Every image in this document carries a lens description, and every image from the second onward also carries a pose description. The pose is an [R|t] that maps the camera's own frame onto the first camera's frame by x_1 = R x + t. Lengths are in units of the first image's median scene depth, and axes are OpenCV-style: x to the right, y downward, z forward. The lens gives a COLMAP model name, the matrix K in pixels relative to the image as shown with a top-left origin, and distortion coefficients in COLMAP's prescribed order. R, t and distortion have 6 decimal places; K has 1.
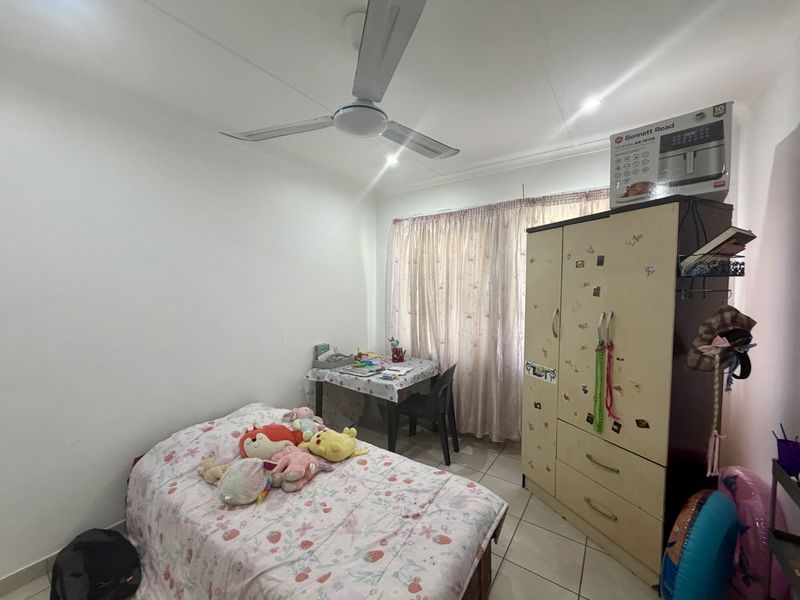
lens RADIAL K [[320.6, 0, 398.1], [0, 320.6, 298.8], [0, 0, 1]] dist [-0.000657, -0.000090]
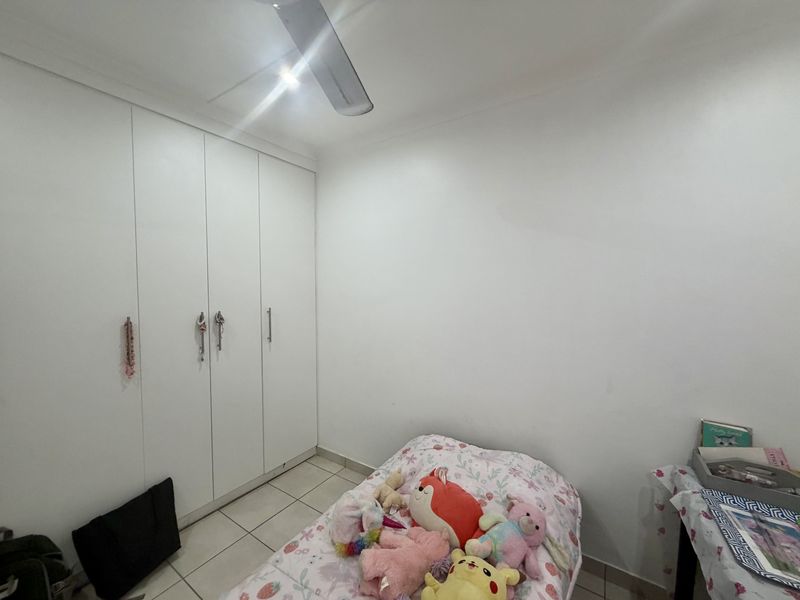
lens RADIAL K [[320.6, 0, 398.1], [0, 320.6, 298.8], [0, 0, 1]] dist [-0.000657, -0.000090]
pose [[0.028015, 0.050376, -0.998337, 0.250725], [-0.048428, 0.997625, 0.048981, -0.039579], [0.998434, 0.046975, 0.030388, 0.780919]]
